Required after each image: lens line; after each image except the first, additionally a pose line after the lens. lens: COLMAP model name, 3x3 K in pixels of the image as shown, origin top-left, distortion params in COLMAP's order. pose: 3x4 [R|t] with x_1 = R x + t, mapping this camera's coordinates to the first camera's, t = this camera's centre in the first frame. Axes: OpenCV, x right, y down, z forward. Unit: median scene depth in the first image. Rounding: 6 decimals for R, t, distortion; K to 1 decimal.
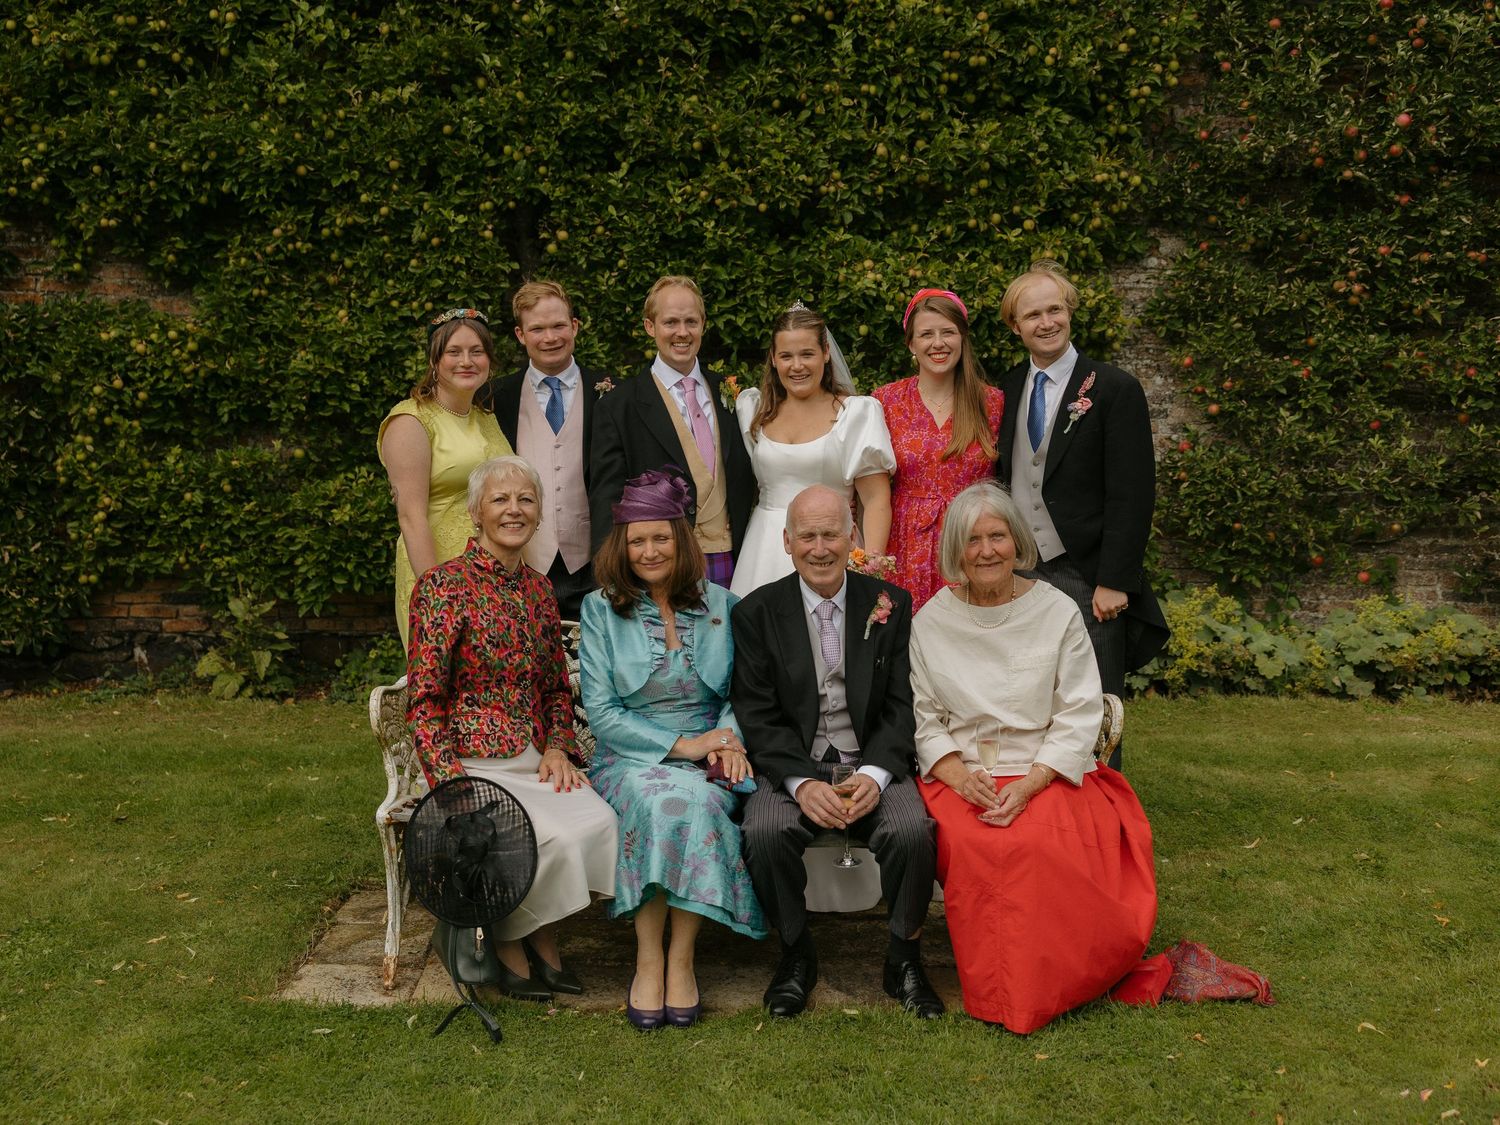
lens RADIAL K [[1608.9, 0, 727.2], [0, 1608.9, 533.5], [0, 0, 1]] dist [0.020752, 0.000000]
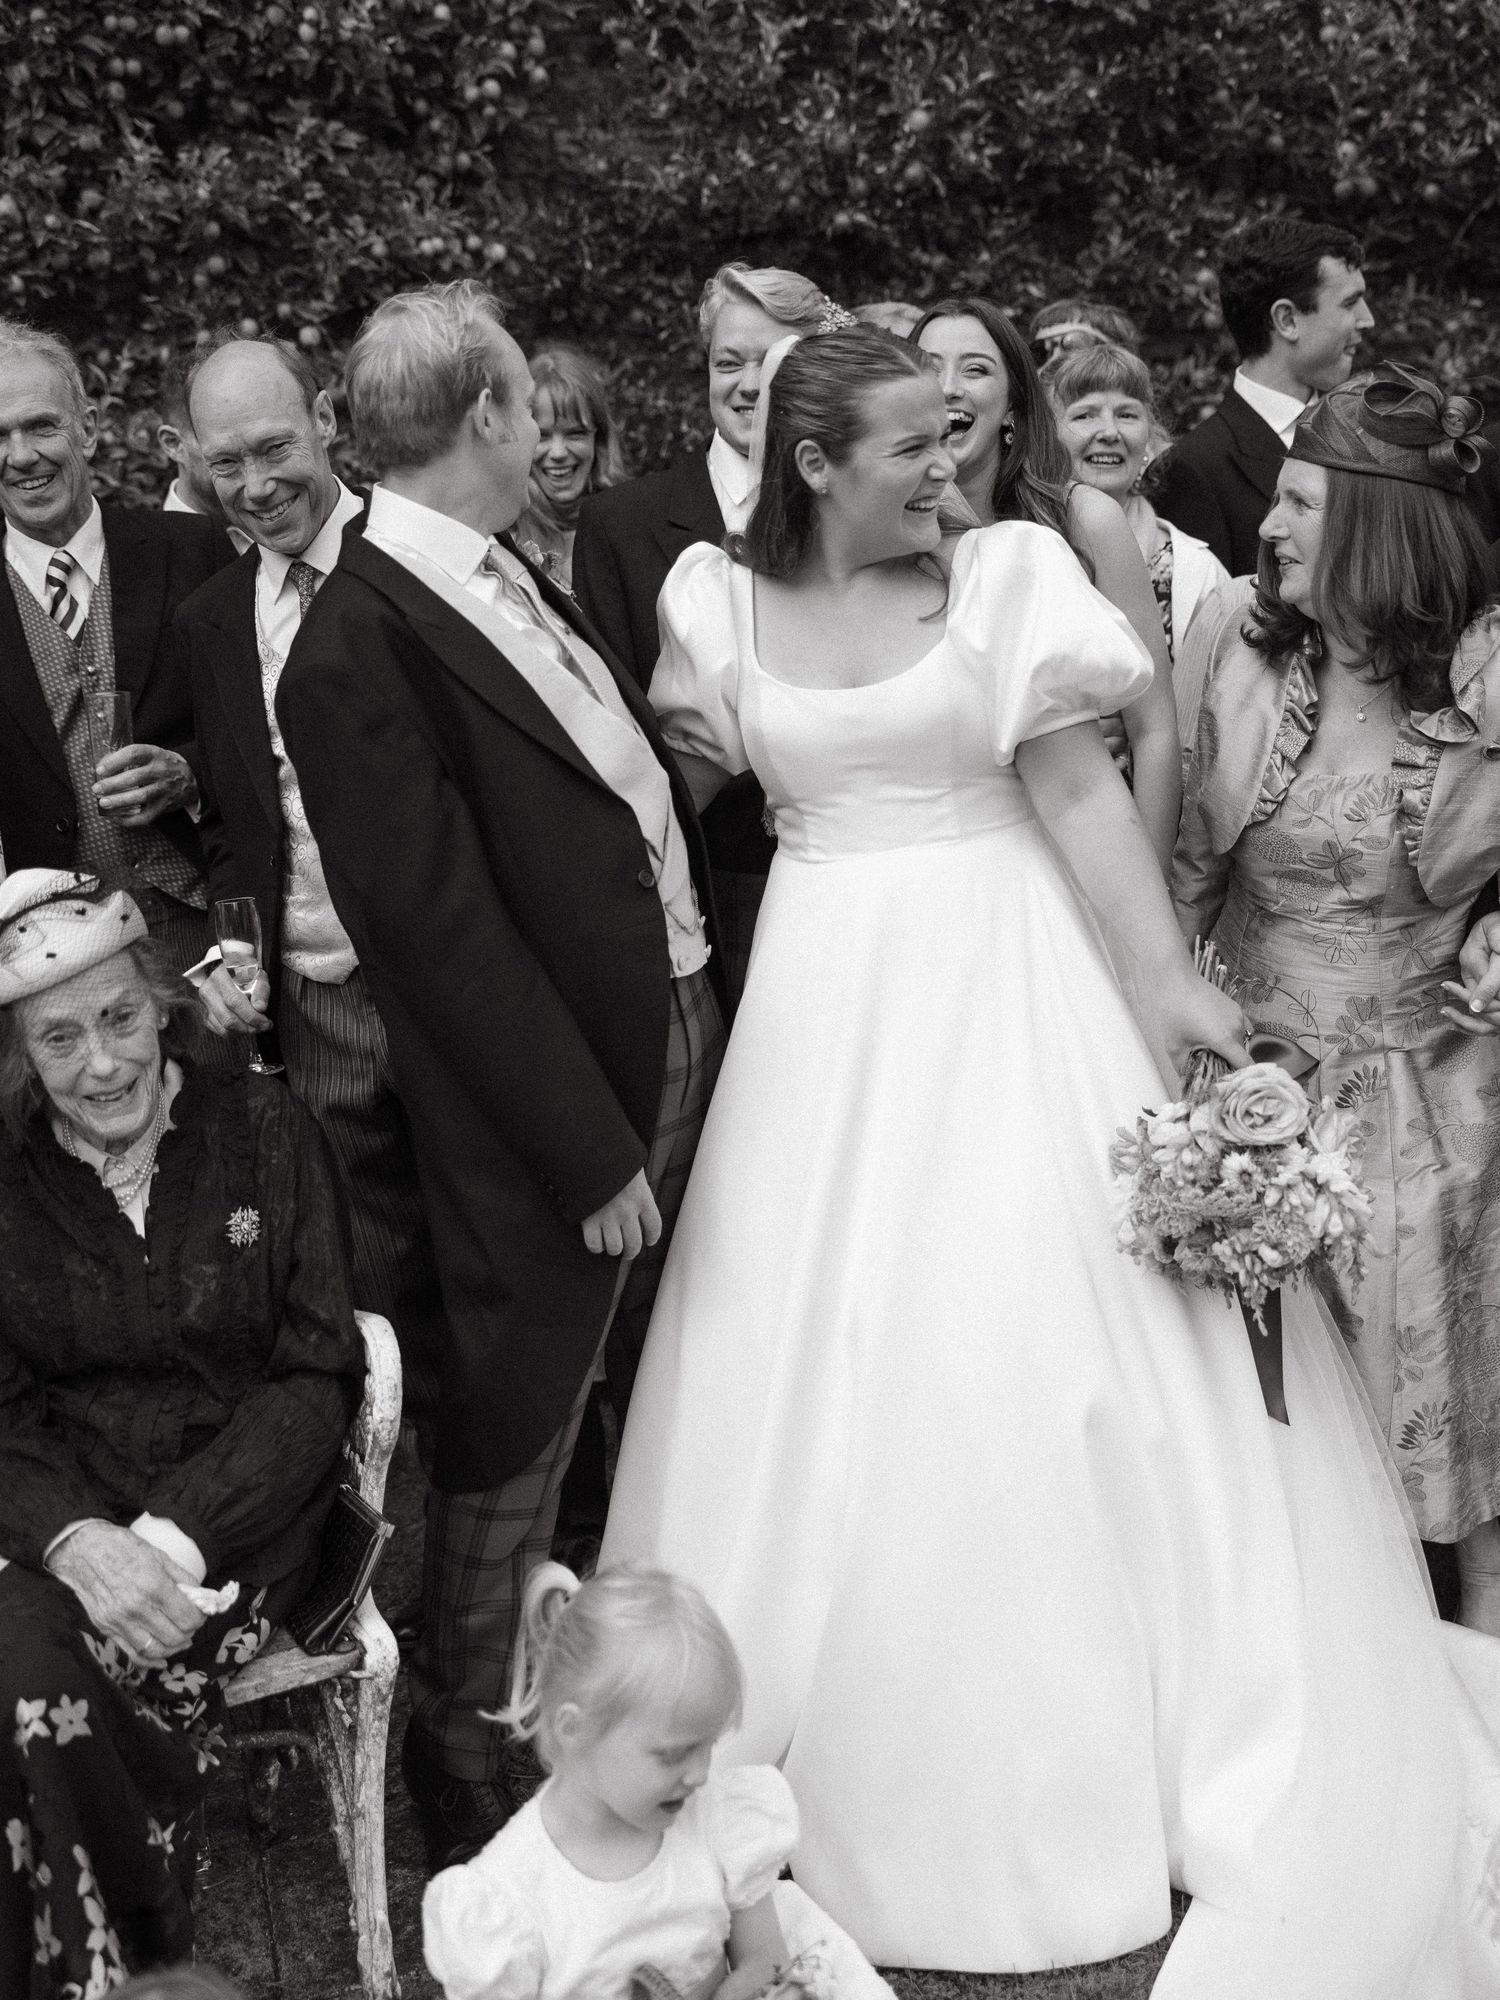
lens RADIAL K [[2031.3, 0, 717.0], [0, 2031.3, 887.4], [0, 0, 1]] dist [0.012531, 0.000000]
pose [[0.960638, -0.120707, 0.250207, 0.125410], [0.114465, 0.992645, 0.039409, -0.016266], [-0.253124, -0.009218, 0.967390, 0.293022]]
